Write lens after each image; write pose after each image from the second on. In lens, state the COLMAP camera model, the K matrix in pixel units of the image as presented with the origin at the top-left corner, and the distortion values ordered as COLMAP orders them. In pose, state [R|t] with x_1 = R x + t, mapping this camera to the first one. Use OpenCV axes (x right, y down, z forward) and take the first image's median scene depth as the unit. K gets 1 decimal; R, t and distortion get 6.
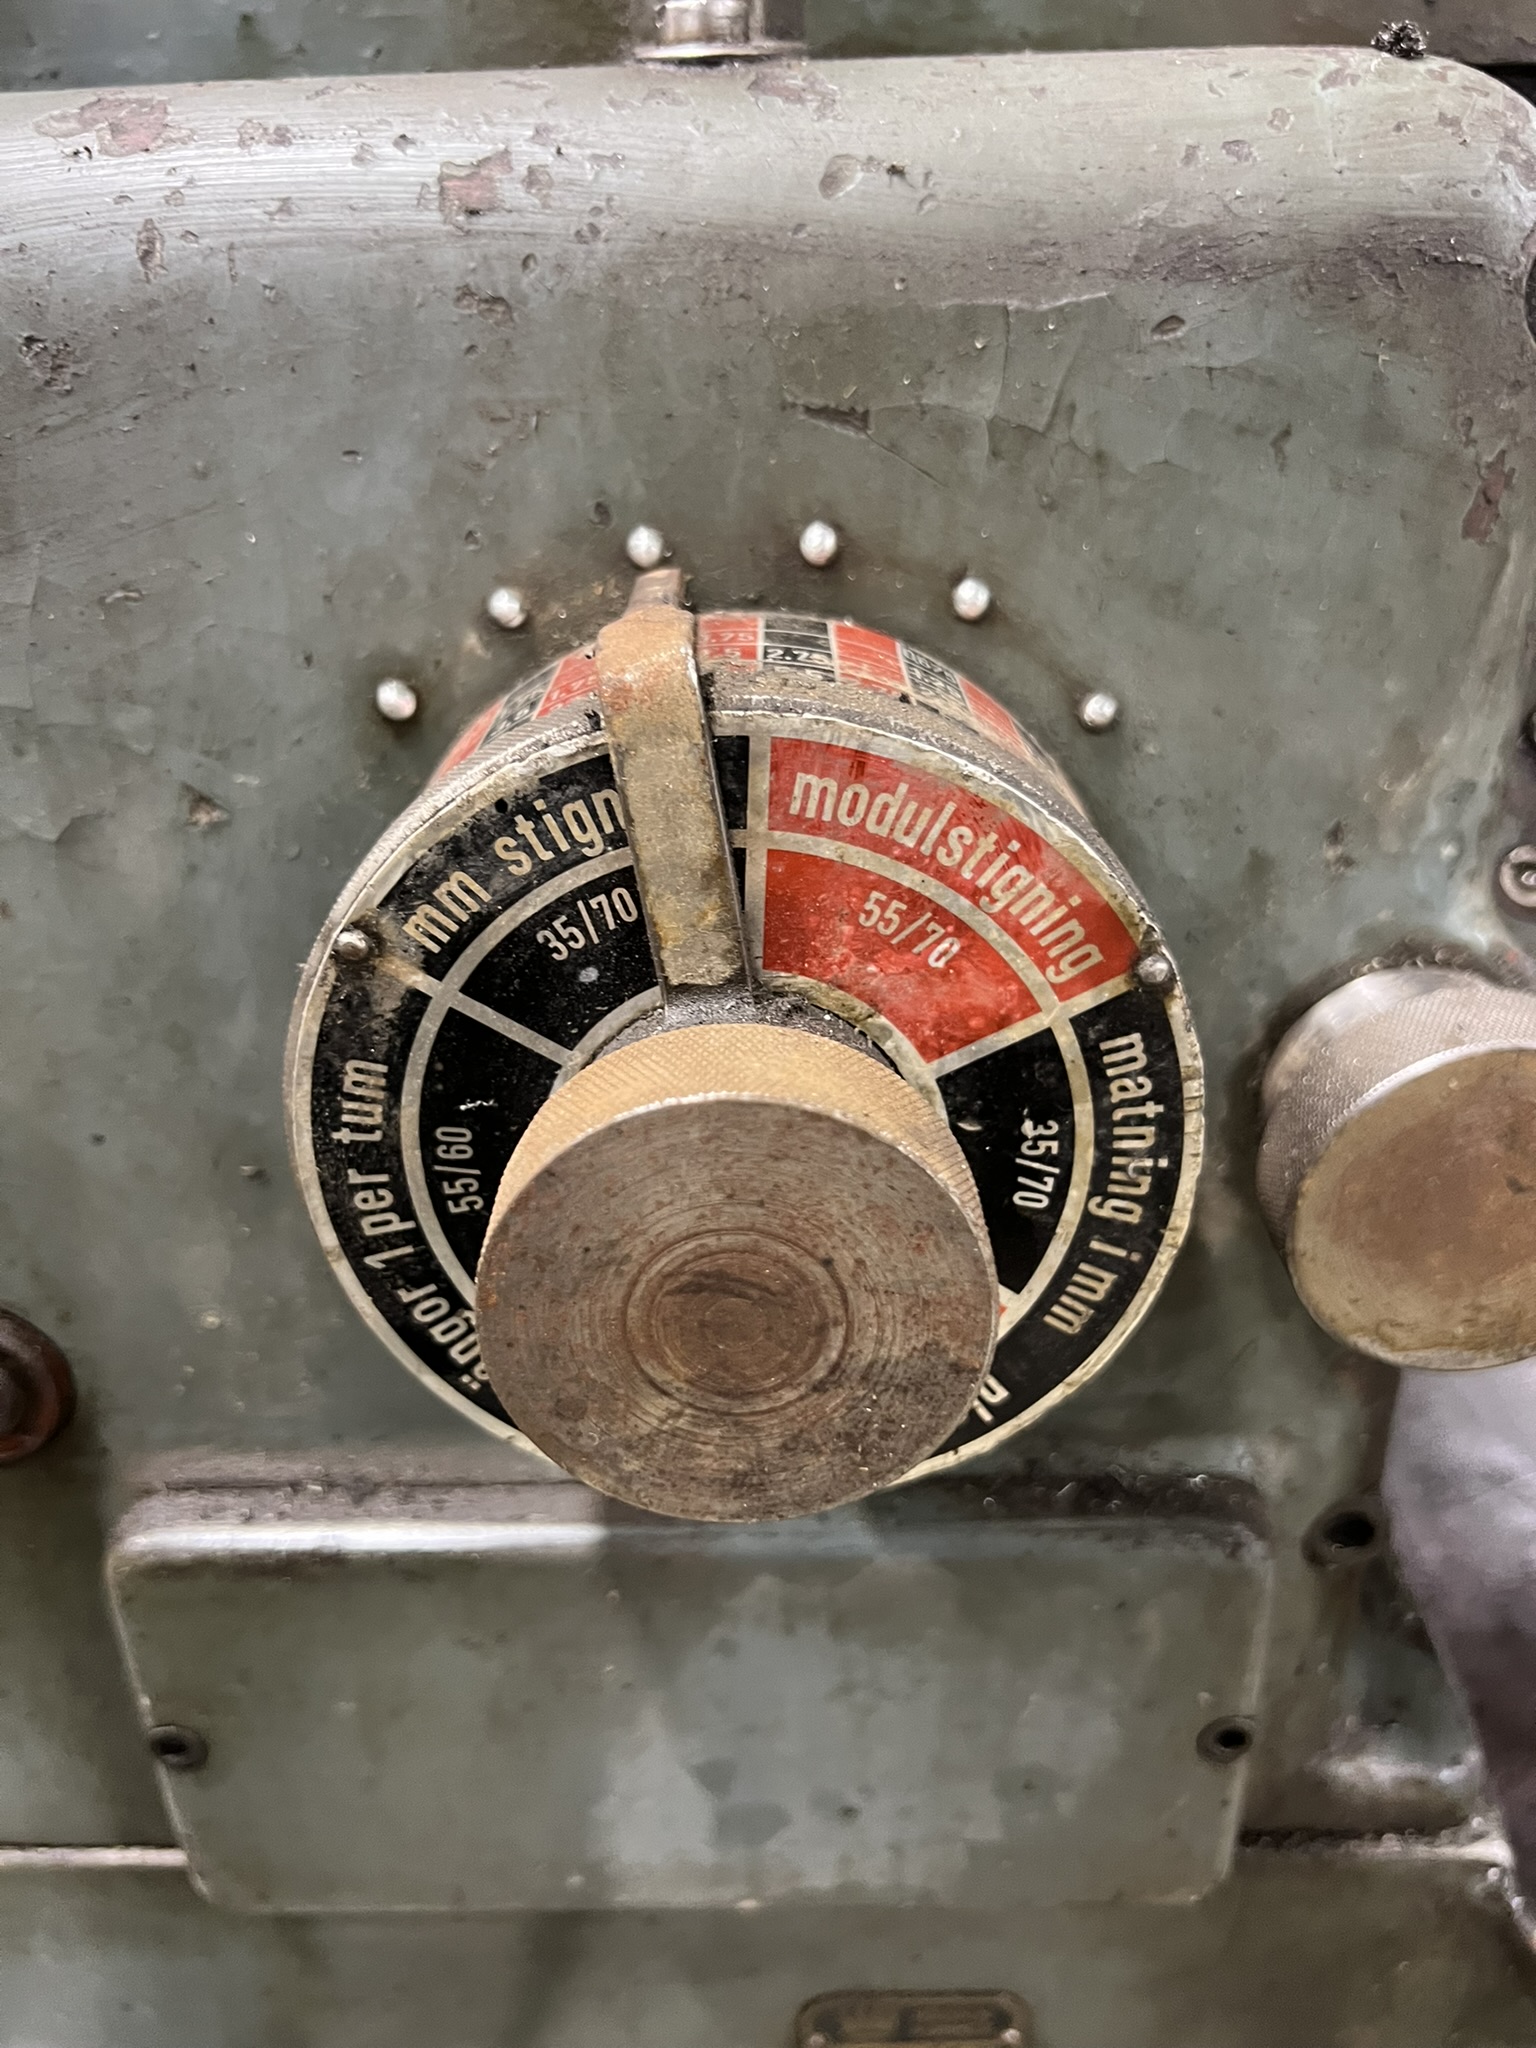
lens RADIAL K [[1554.7, 0, 767.3], [0, 1554.7, 1025.1], [0, 0, 1]] dist [0.049519, -0.066172]
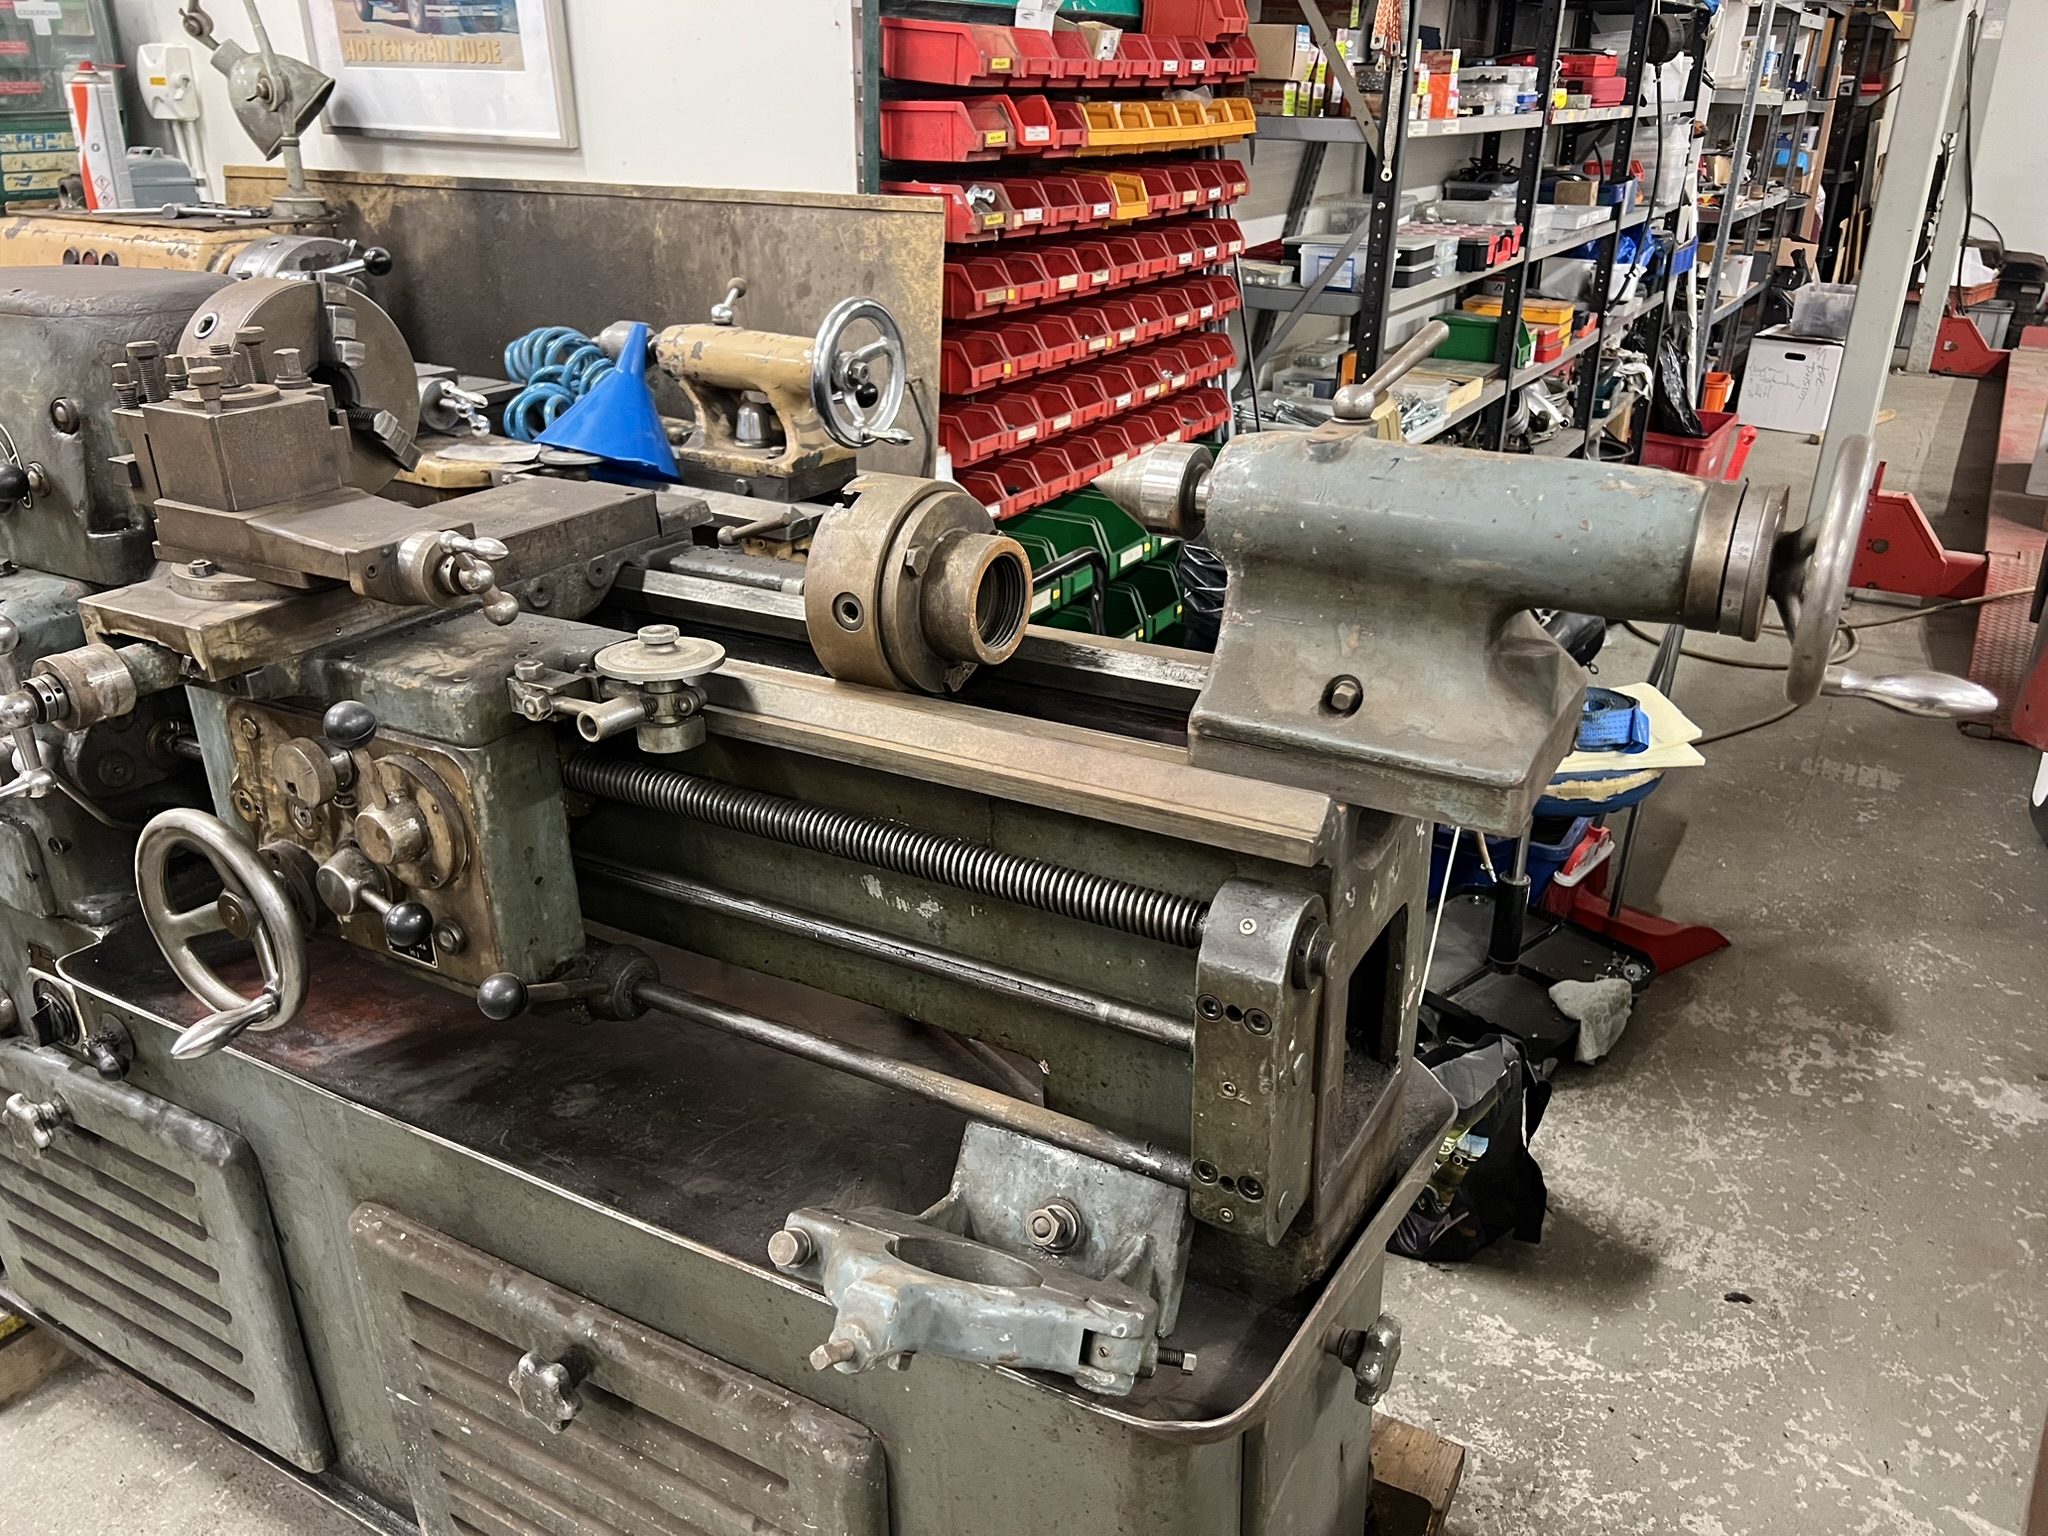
lens RADIAL K [[1554.7, 0, 1031.8], [0, 1554.7, 761.7], [0, 0, 1]] dist [0.049519, -0.066172]
pose [[0.865615, 0.202728, -0.457835, 7.963708], [-0.221538, 0.975066, 0.012901, -1.064241], [0.449034, 0.090261, 0.888944, -3.190221]]
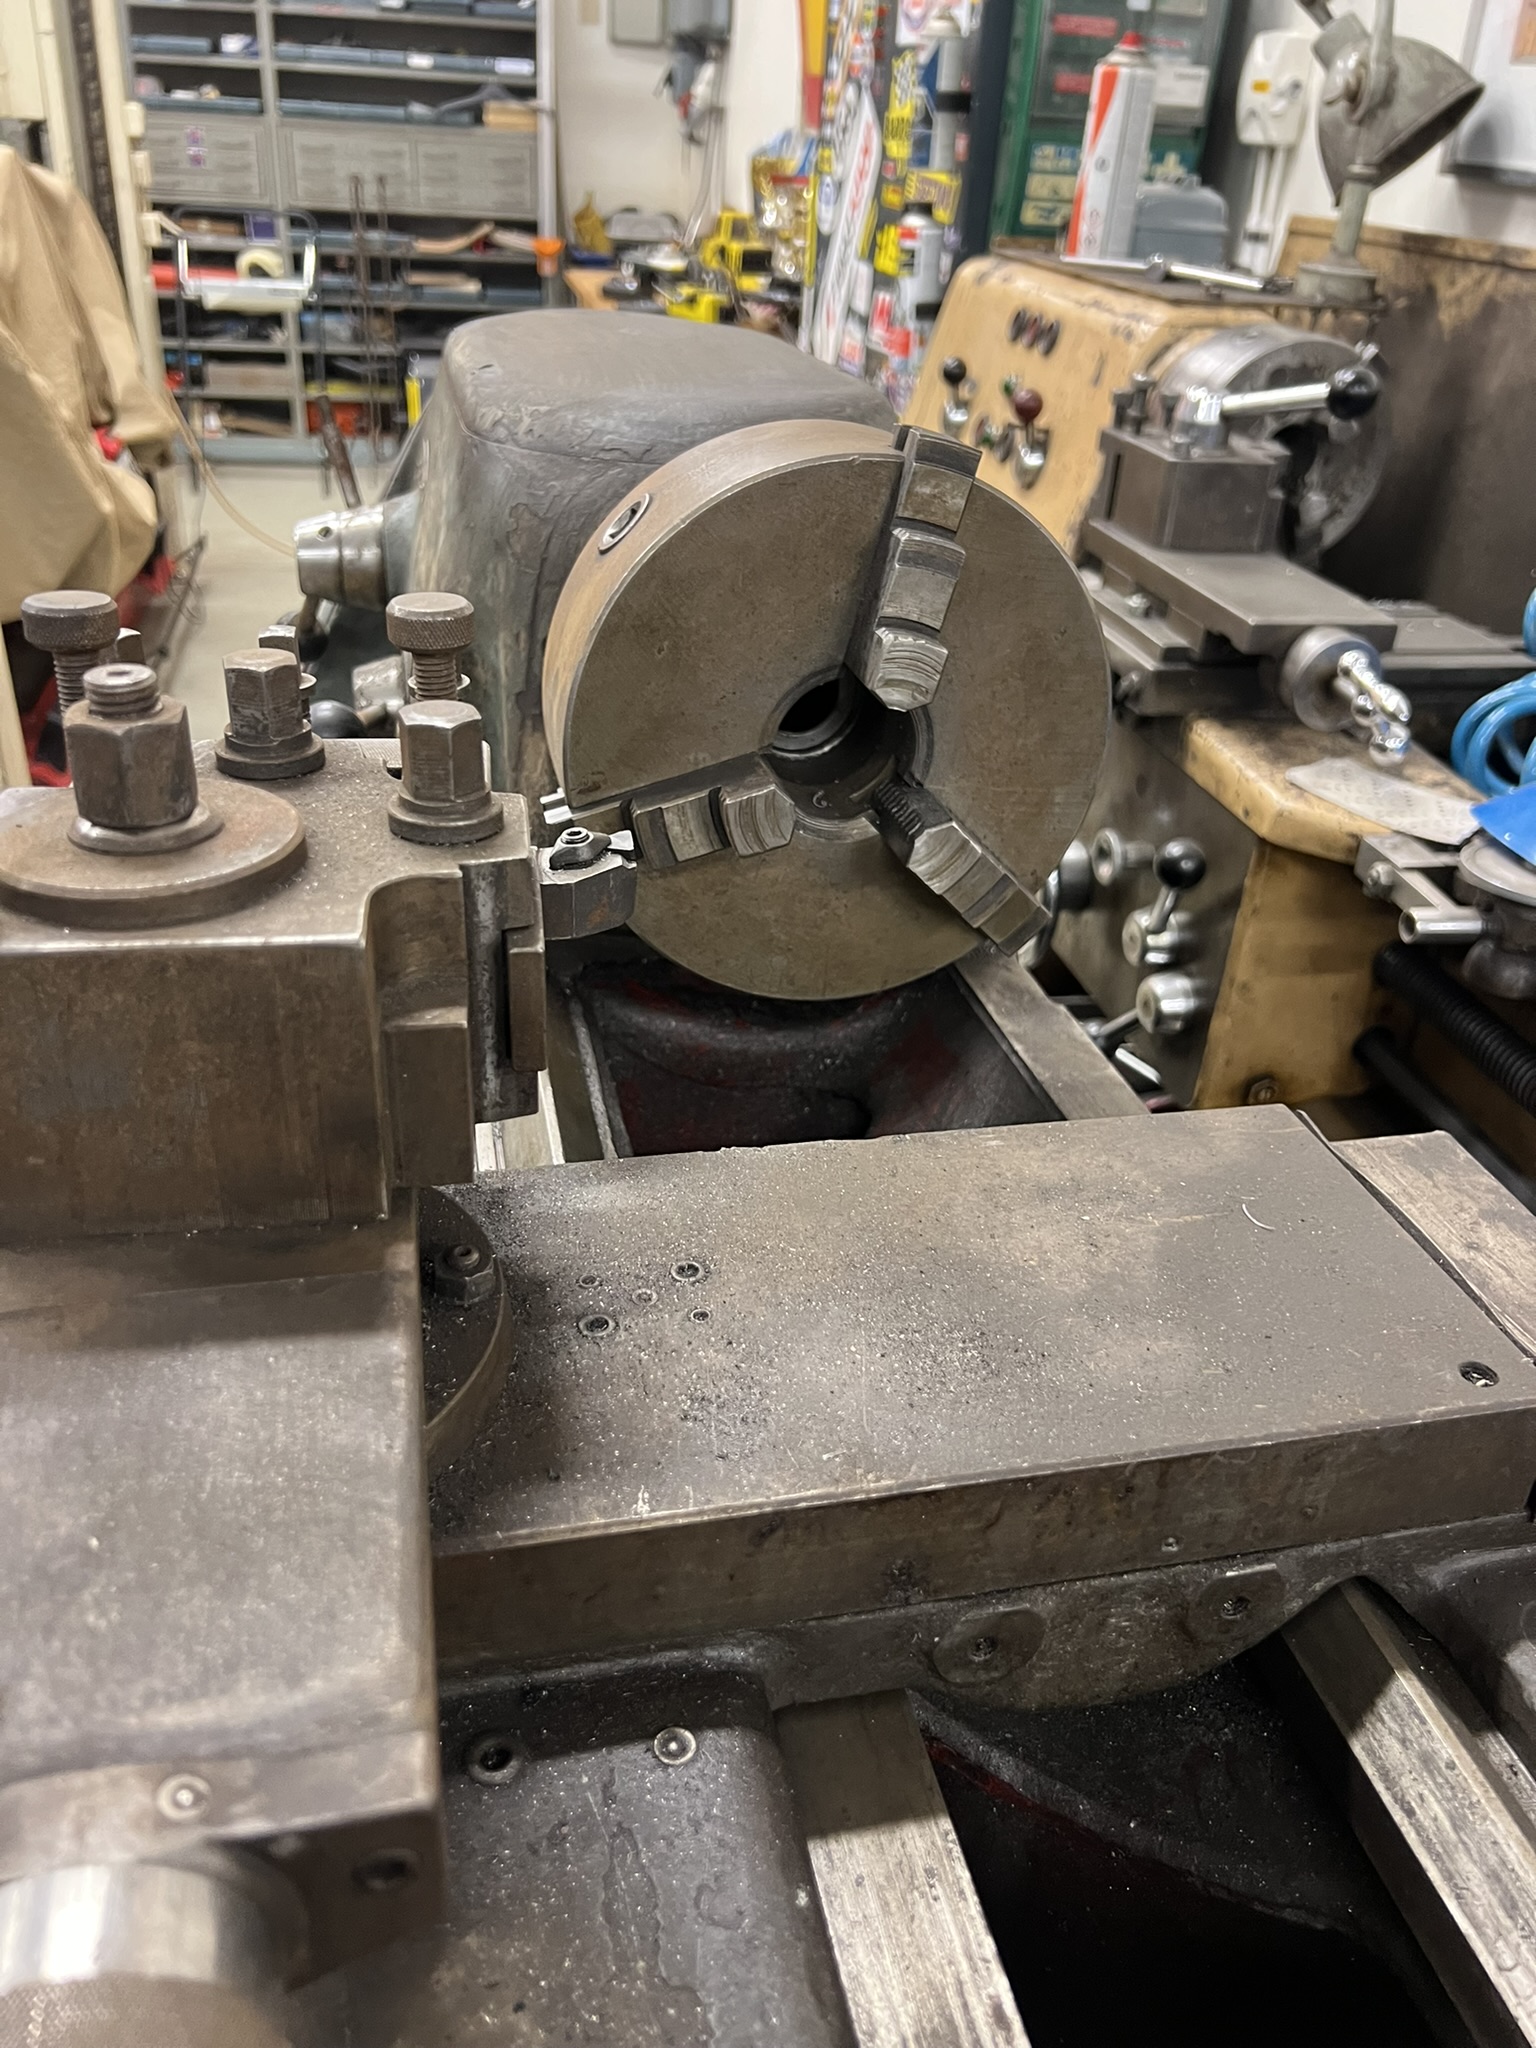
lens RADIAL K [[1554.7, 0, 768.1], [0, 1554.7, 1010.1], [0, 0, 1]] dist [0.049519, -0.066172]
pose [[0.214967, 0.494619, -0.842105, 4.015089], [-0.472826, 0.807180, 0.353406, -2.456400], [0.854532, 0.322199, 0.407386, 0.559571]]
